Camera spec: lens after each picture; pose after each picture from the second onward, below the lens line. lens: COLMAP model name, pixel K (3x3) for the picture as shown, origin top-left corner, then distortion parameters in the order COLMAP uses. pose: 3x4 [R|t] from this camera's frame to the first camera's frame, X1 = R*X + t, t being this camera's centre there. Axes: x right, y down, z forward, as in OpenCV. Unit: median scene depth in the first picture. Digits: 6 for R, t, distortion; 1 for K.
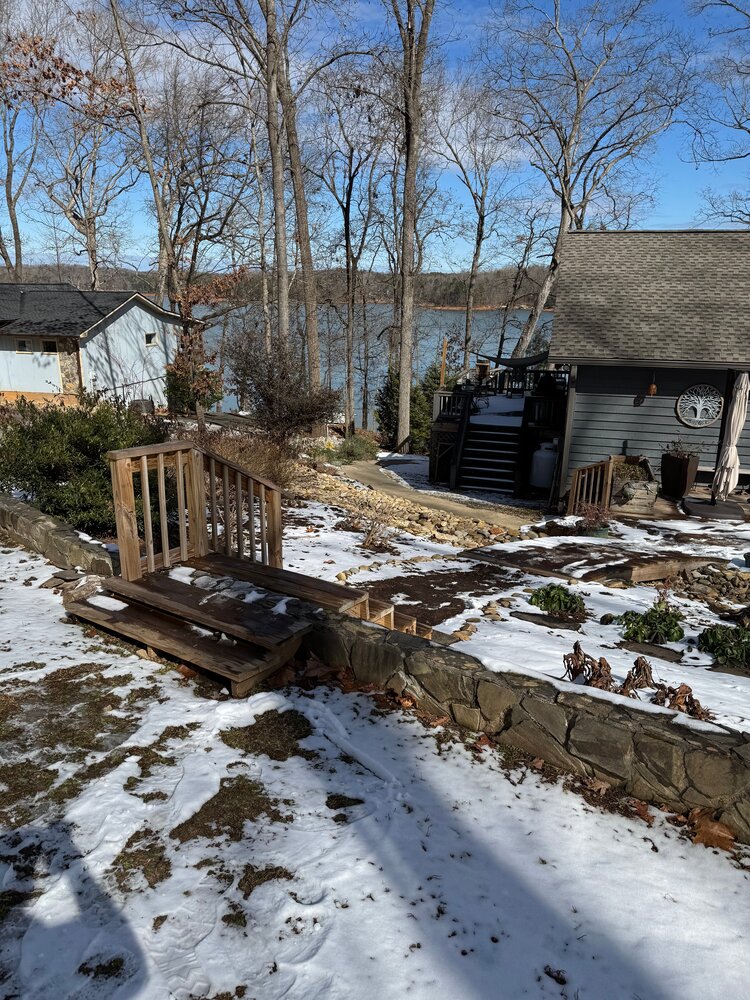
lens RADIAL K [[696.8, 0, 373.2], [0, 696.8, 527.6], [0, 0, 1]] dist [0.050187, -0.059586]
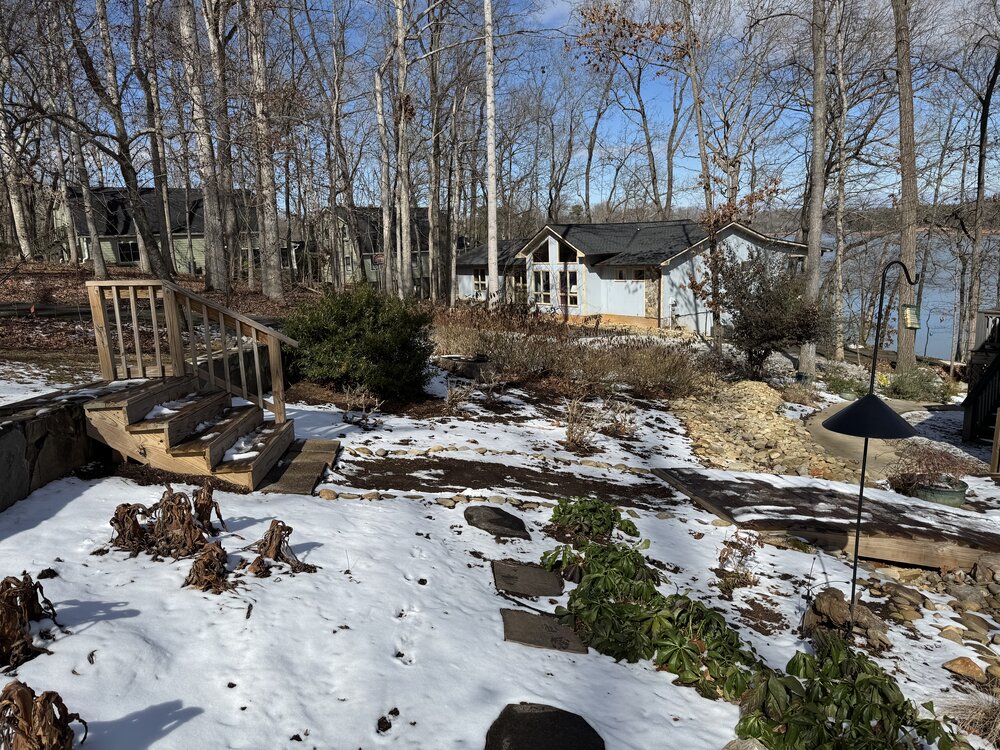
lens RADIAL K [[696.8, 0, 484.4], [0, 696.8, 393.2], [0, 0, 1]] dist [0.050187, -0.059586]
pose [[0.704594, 0.100751, -0.702422, 0.437778], [-0.172181, 0.984562, -0.031494, 0.007272], [0.688404, 0.143134, 0.711064, 0.212501]]
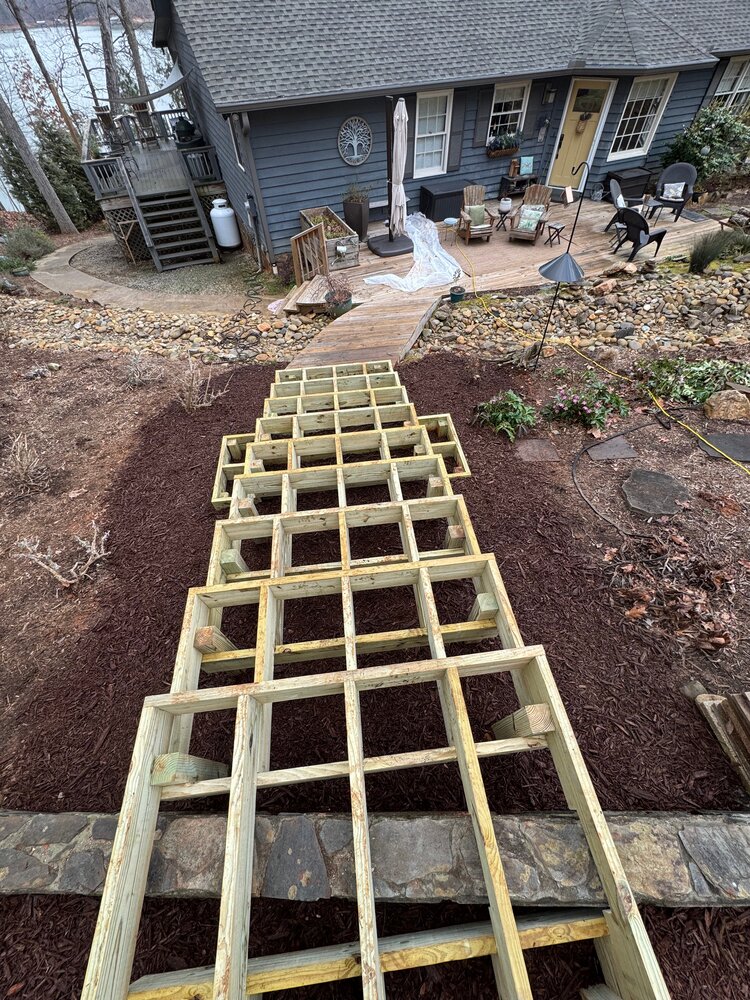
lens RADIAL K [[398.6, 0, 376.3], [0, 398.6, 507.5], [0, 0, 1]] dist [-0.006024, 0.001279]
pose [[0.780206, -0.518234, 0.350302, -0.054645], [0.234285, 0.761352, 0.604528, -0.117134], [-0.579990, -0.389586, 0.715426, 0.318766]]
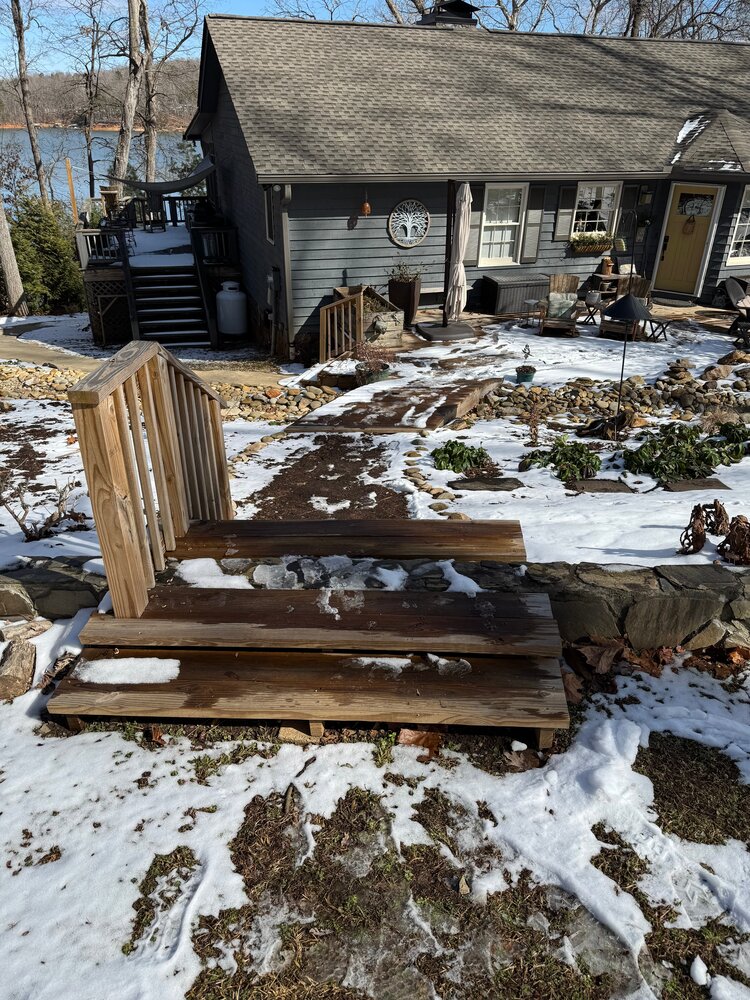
lens RADIAL K [[696.8, 0, 379.0], [0, 696.8, 517.2], [0, 0, 1]] dist [0.050187, -0.059586]
pose [[0.832981, -0.276439, 0.479296, -0.170196], [0.173040, 0.952948, 0.248891, -0.040552], [-0.525548, -0.124383, 0.841622, 0.175757]]
